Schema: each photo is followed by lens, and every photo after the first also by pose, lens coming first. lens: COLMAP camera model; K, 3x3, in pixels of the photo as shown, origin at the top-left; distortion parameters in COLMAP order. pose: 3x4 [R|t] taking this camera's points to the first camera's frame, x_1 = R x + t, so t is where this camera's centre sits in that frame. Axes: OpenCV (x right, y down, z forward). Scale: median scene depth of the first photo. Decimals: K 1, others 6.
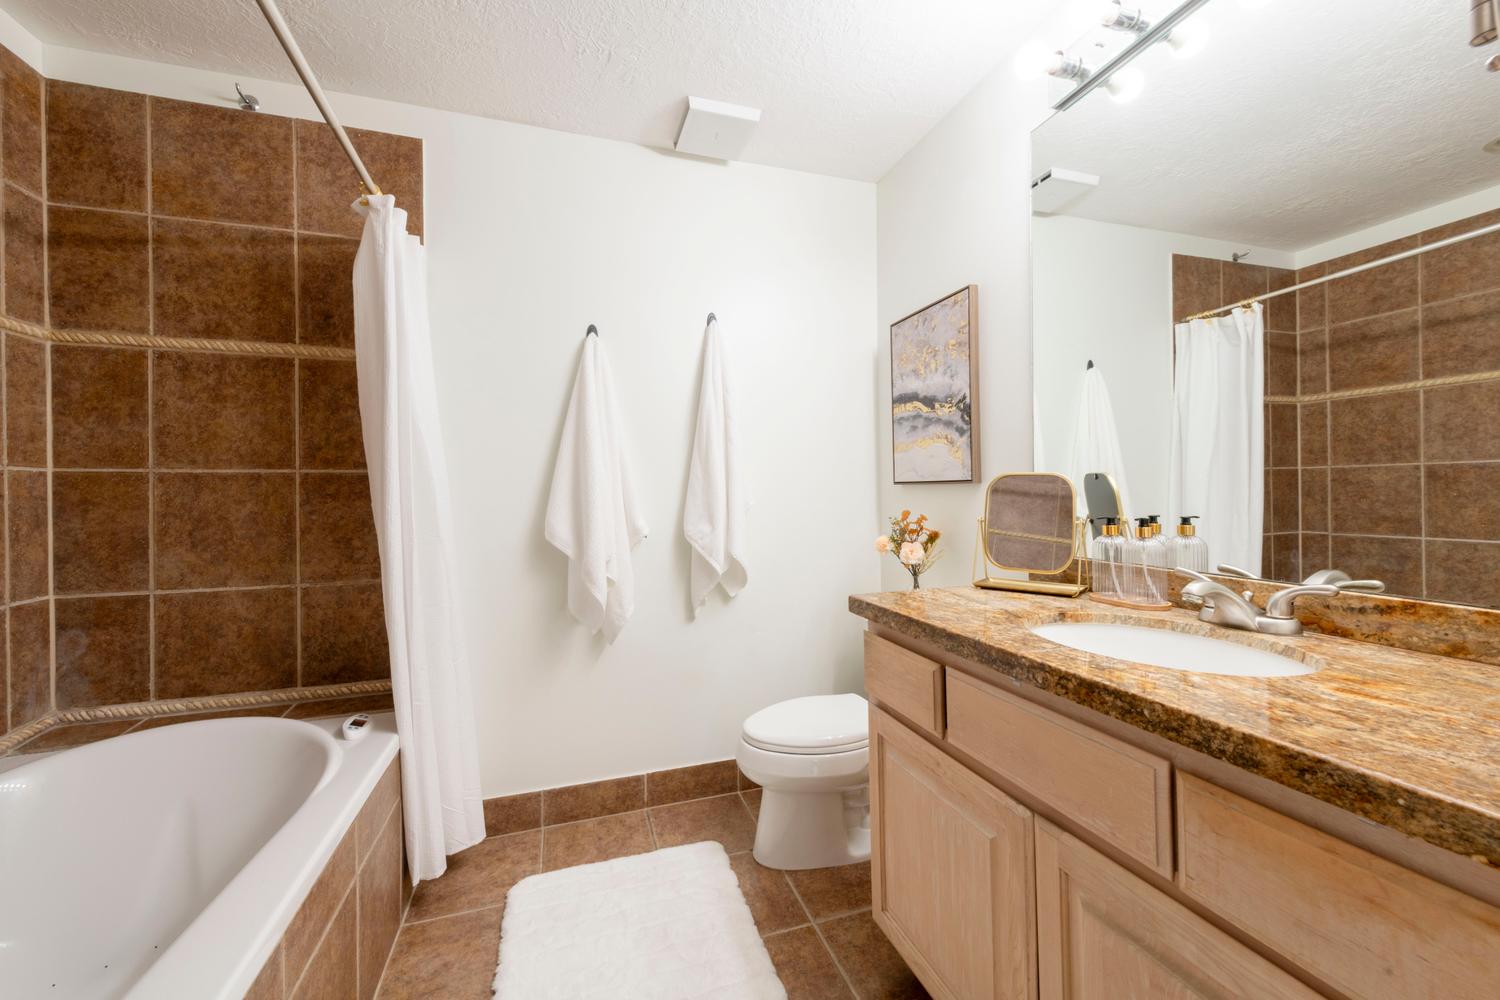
lens RADIAL K [[585.8, 0, 753.0], [0, 585.8, 495.1], [0, 0, 1]] dist [0.011455, -0.002952]
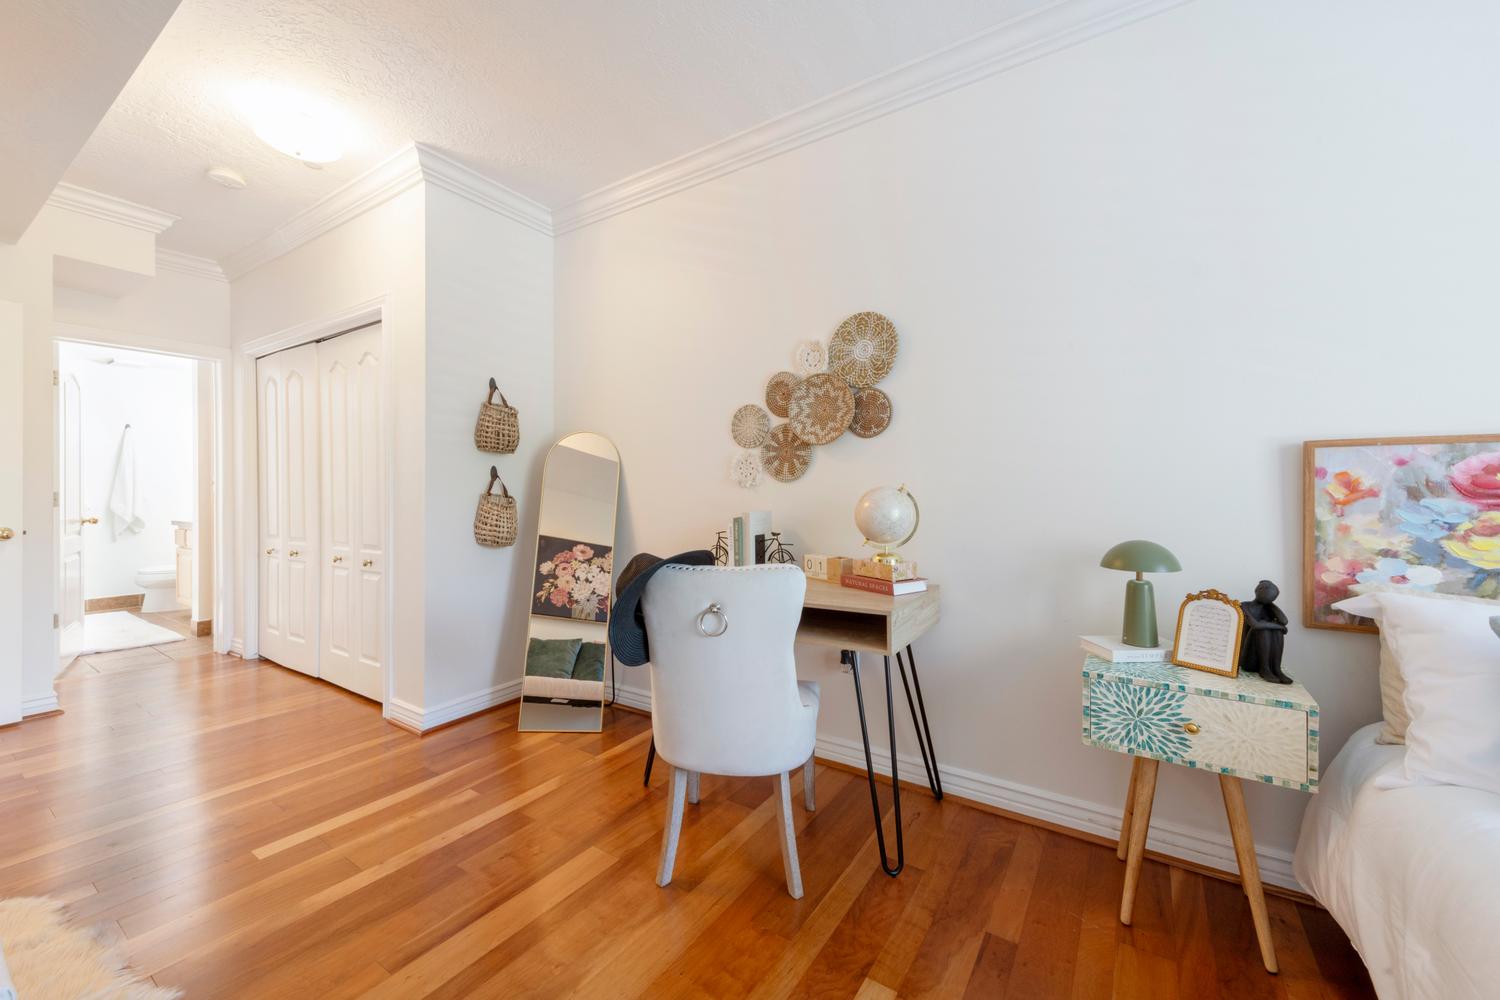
lens RADIAL K [[585.8, 0, 750.3], [0, 585.8, 495.0], [0, 0, 1]] dist [0.011455, -0.002952]
pose [[0.769597, 0.008676, 0.638471, 0.417455], [-0.007980, 0.999960, -0.003970, -0.007095], [-0.638480, -0.002040, 0.769636, -3.022324]]
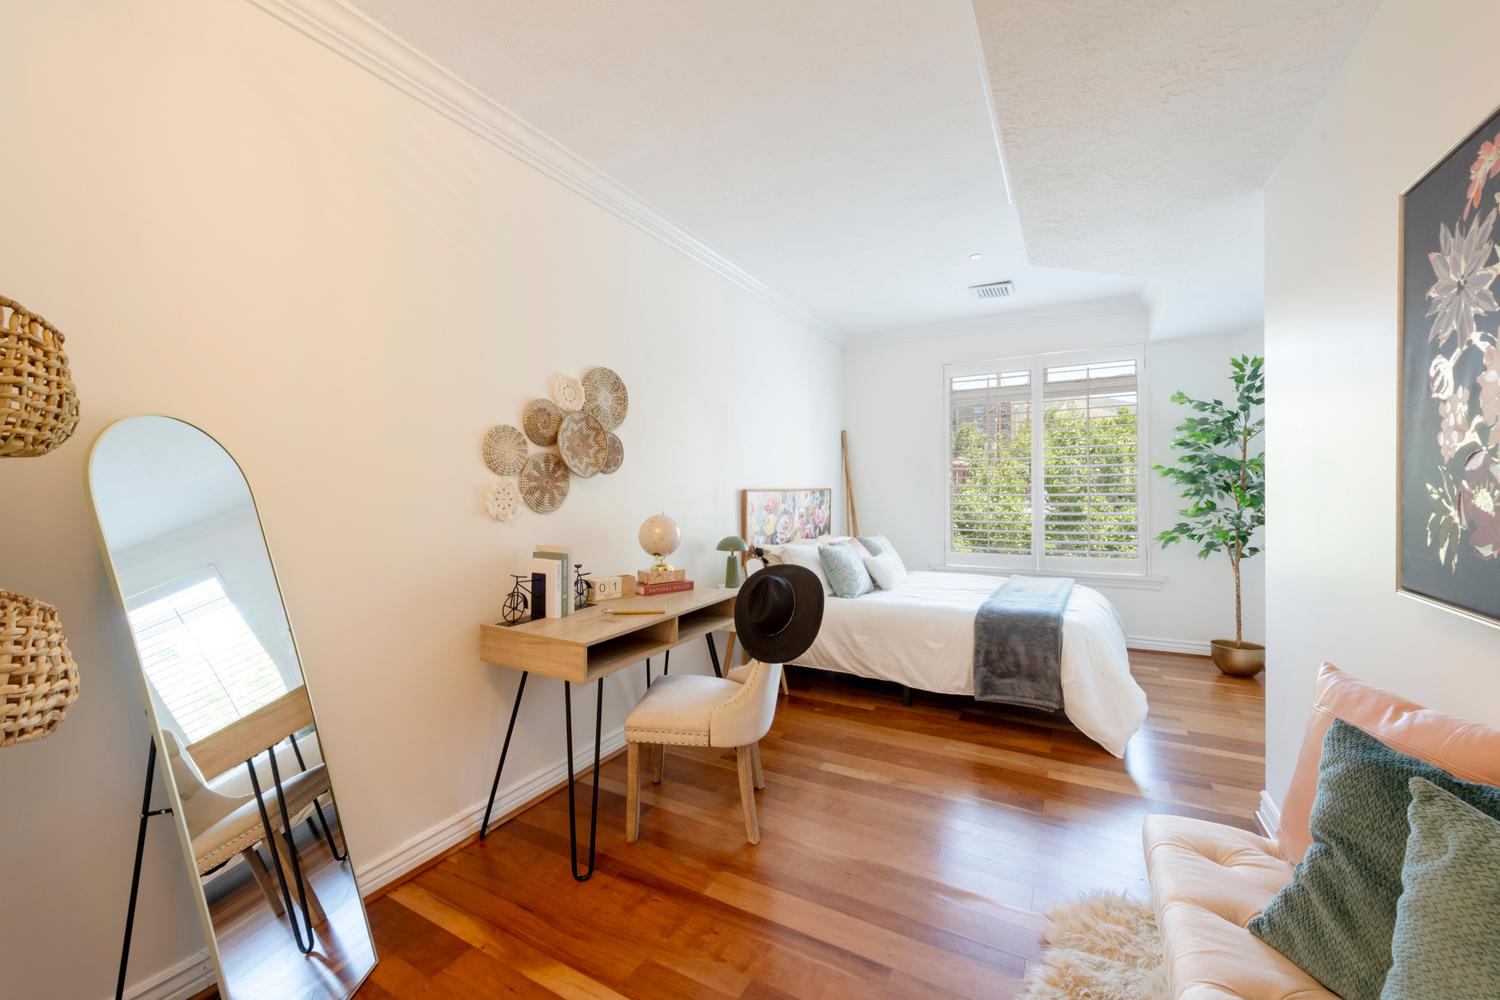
lens RADIAL K [[585.8, 0, 746.5], [0, 585.8, 498.7], [0, 0, 1]] dist [0.011455, -0.002952]
pose [[-0.687629, 0.002080, 0.726059, 0.120328], [0.014569, 0.999834, 0.010934, -0.075438], [-0.725916, 0.018096, -0.687546, -1.632826]]
